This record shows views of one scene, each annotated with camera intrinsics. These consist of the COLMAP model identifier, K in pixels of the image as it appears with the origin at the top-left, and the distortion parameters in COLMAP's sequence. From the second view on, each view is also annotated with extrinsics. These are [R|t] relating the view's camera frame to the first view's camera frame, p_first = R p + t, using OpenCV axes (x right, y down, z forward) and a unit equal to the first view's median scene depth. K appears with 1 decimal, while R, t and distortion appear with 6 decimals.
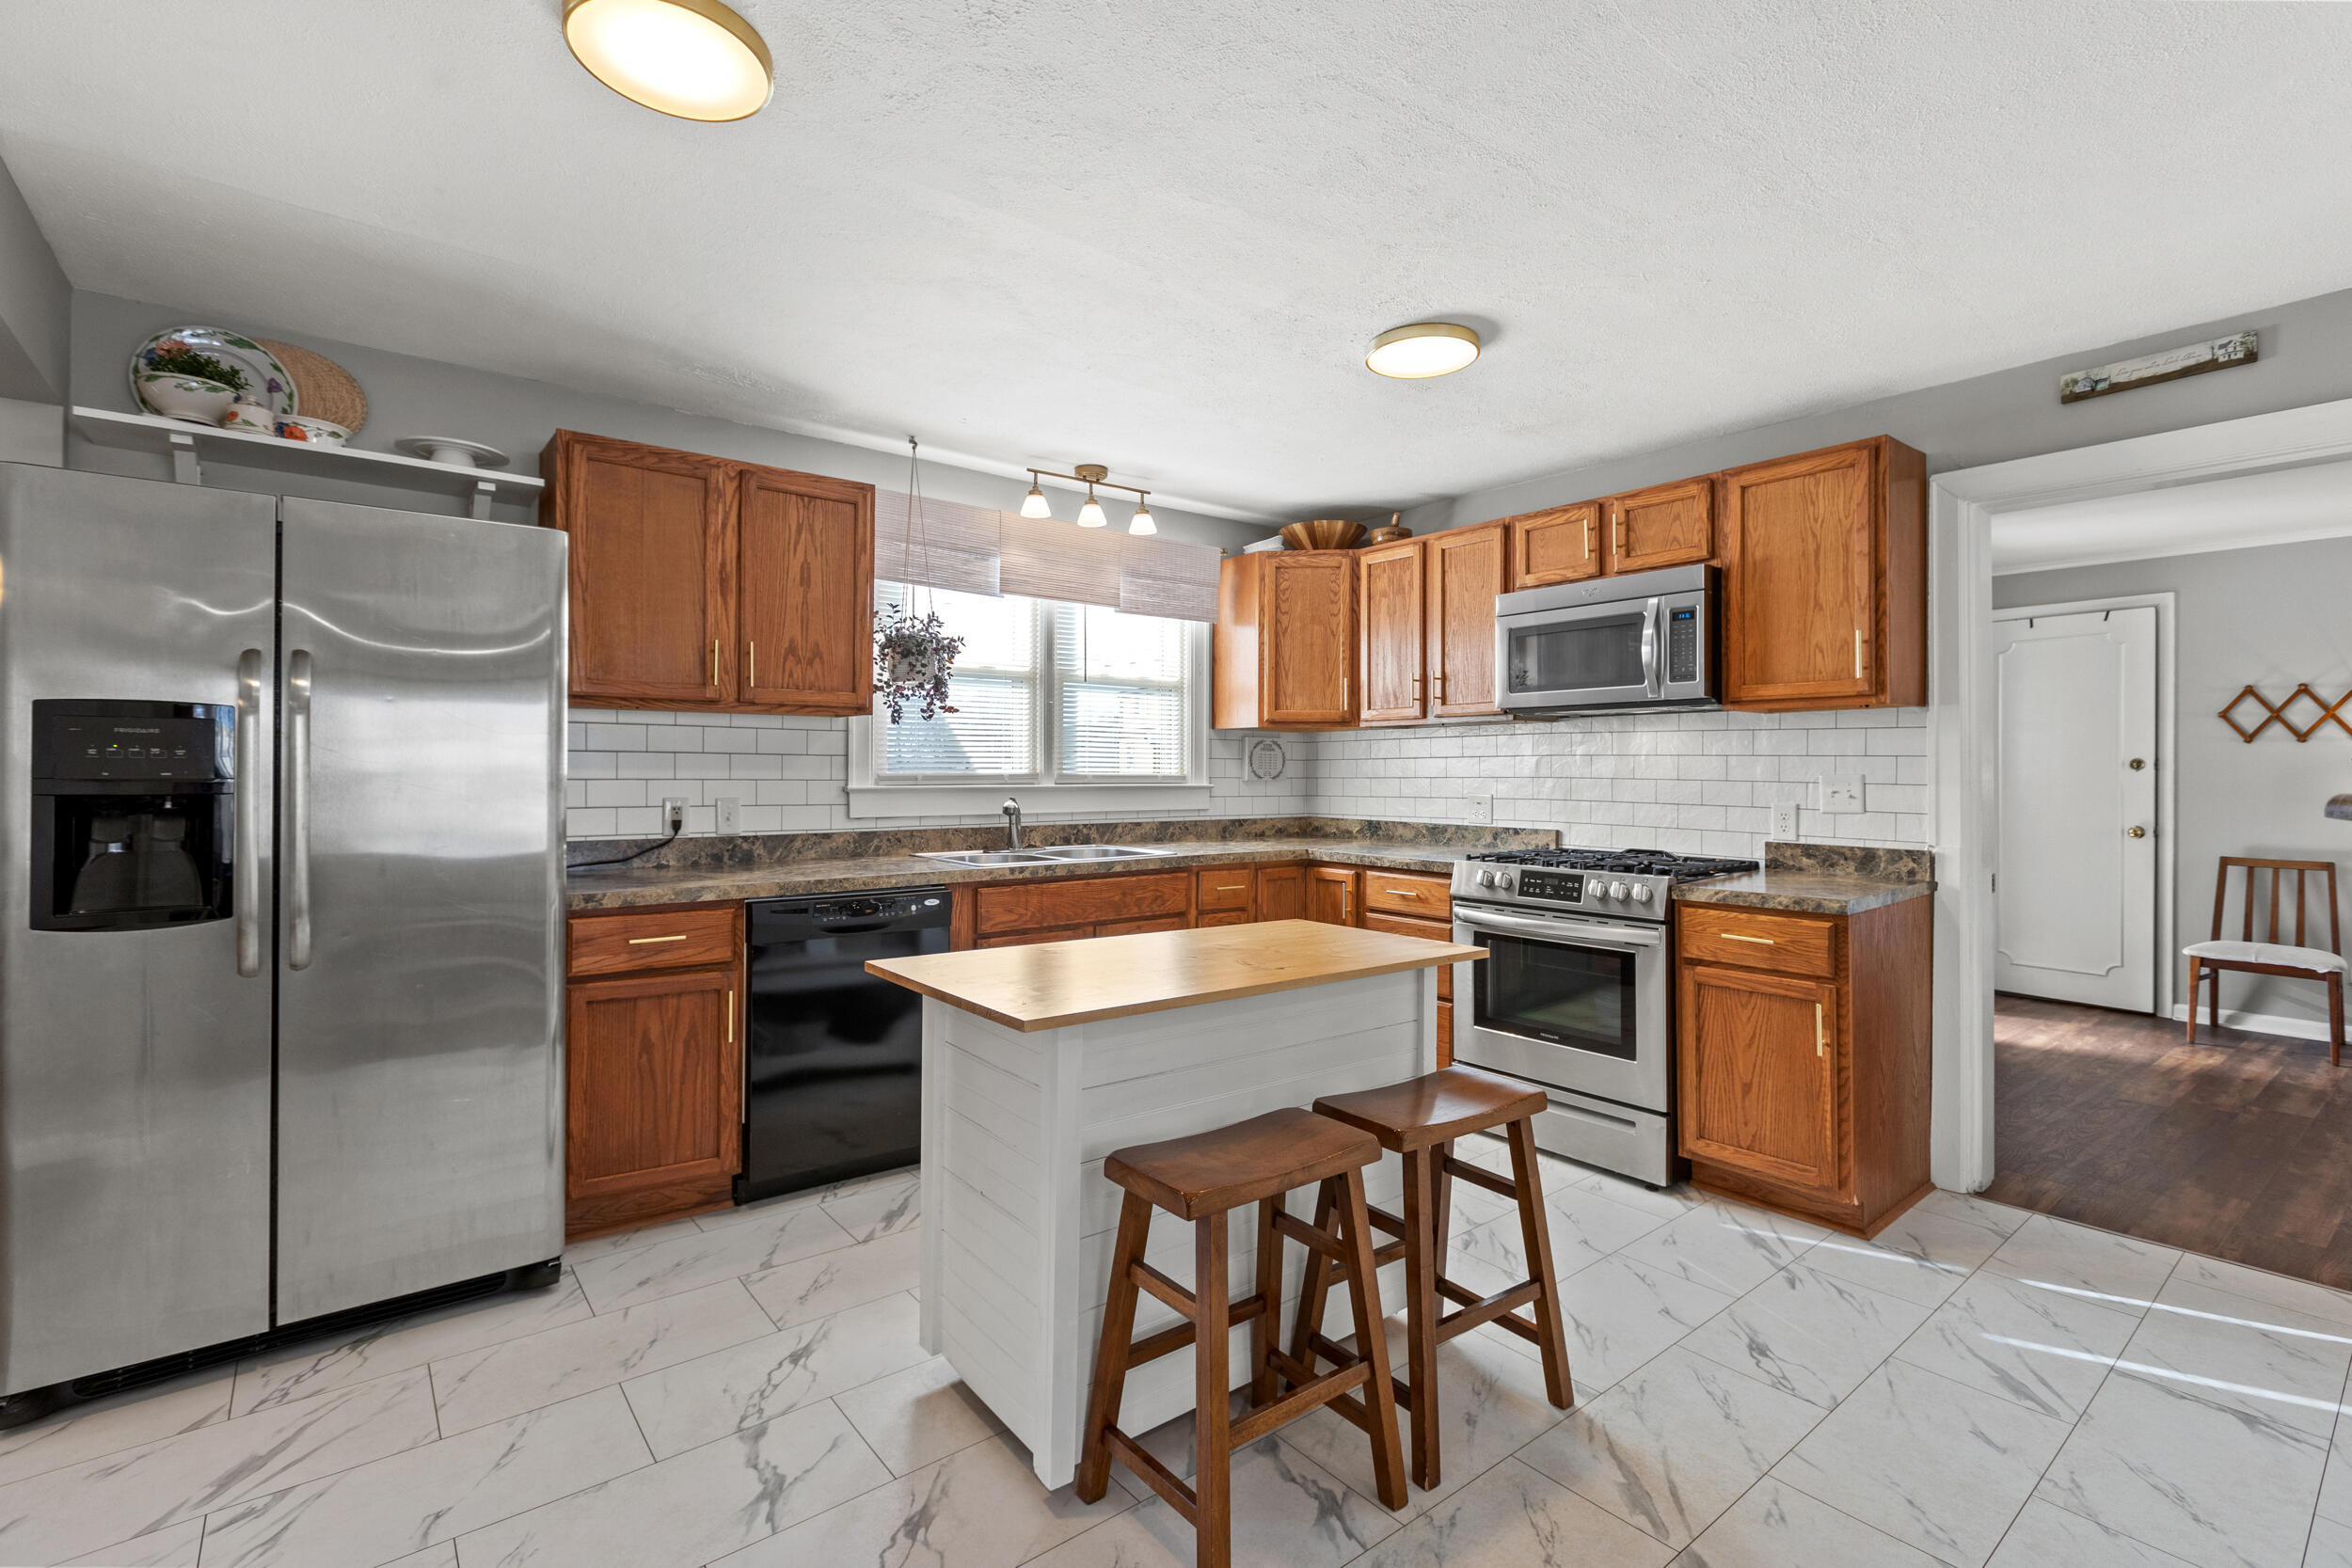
lens RADIAL K [[1062.8, 0, 1193.3], [0, 1062.8, 771.0], [0, 0, 1]] dist [0.001433, -0.001369]
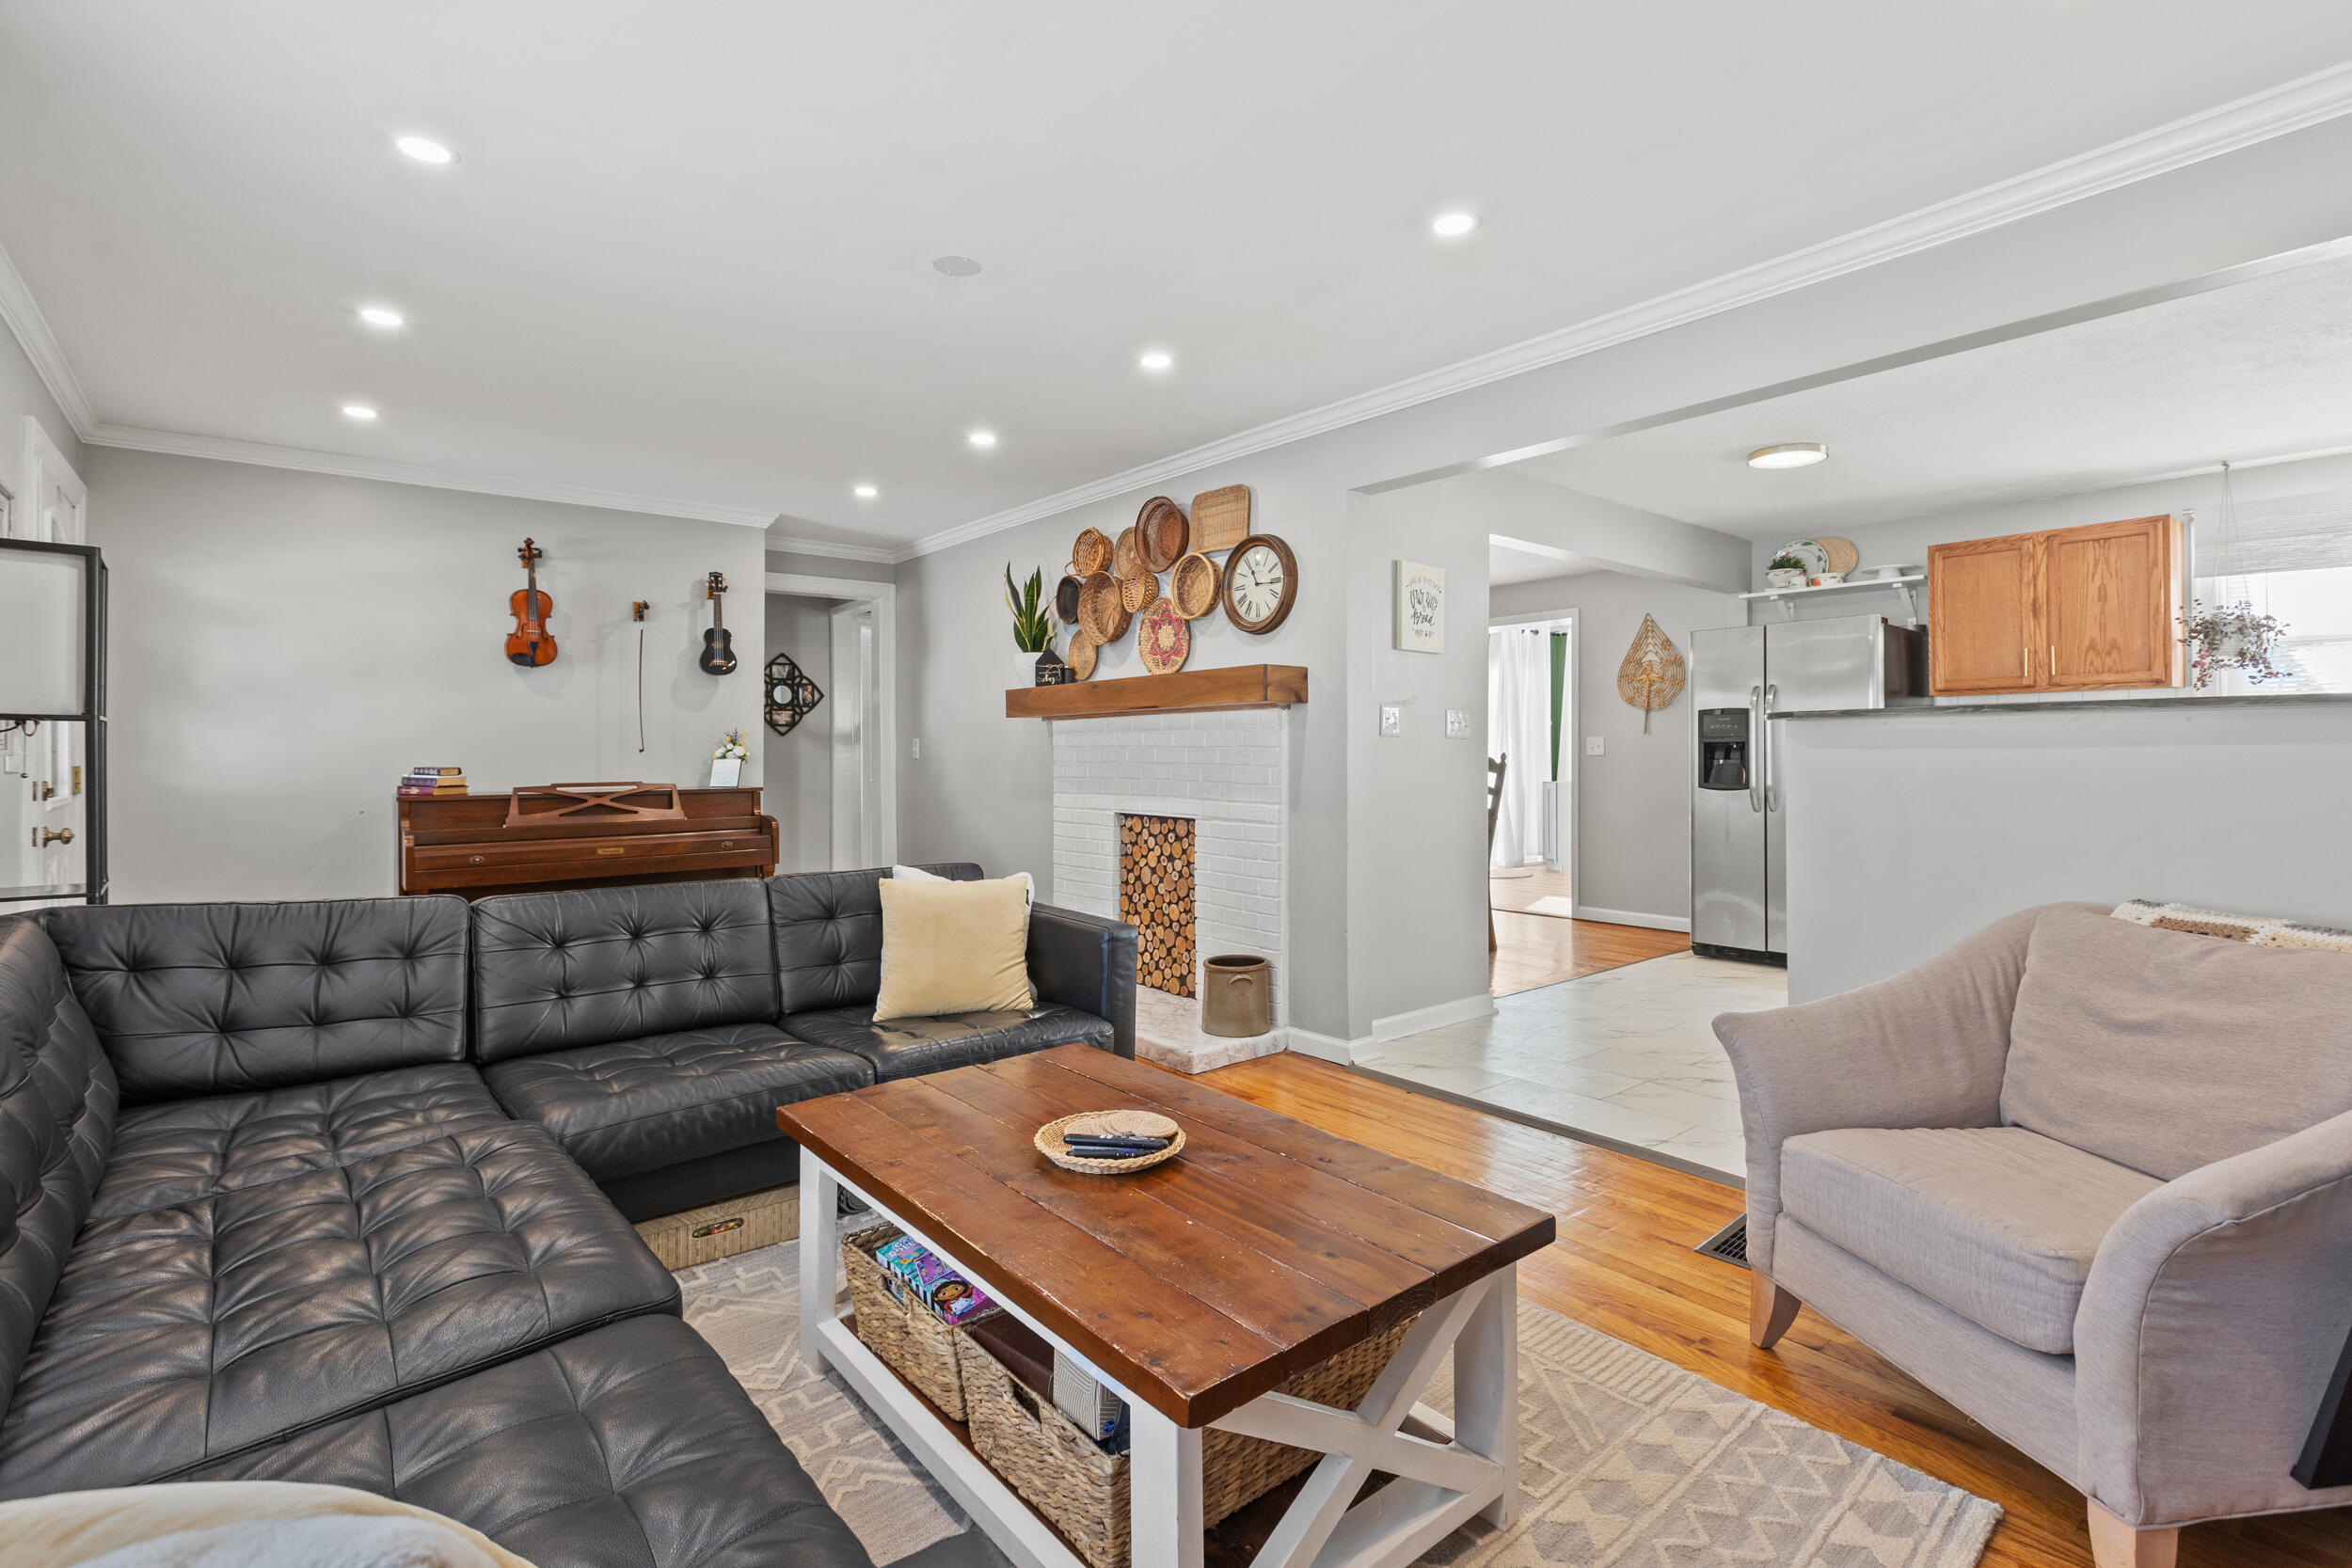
lens RADIAL K [[1062.8, 0, 1174.5], [0, 1062.8, 747.8], [0, 0, 1]] dist [0.001433, -0.001369]
pose [[-0.002996, -0.014305, -0.999893, 0.974043], [-0.000209, 0.999898, -0.014305, 0.042328], [0.999995, 0.000166, -0.002999, -0.236020]]
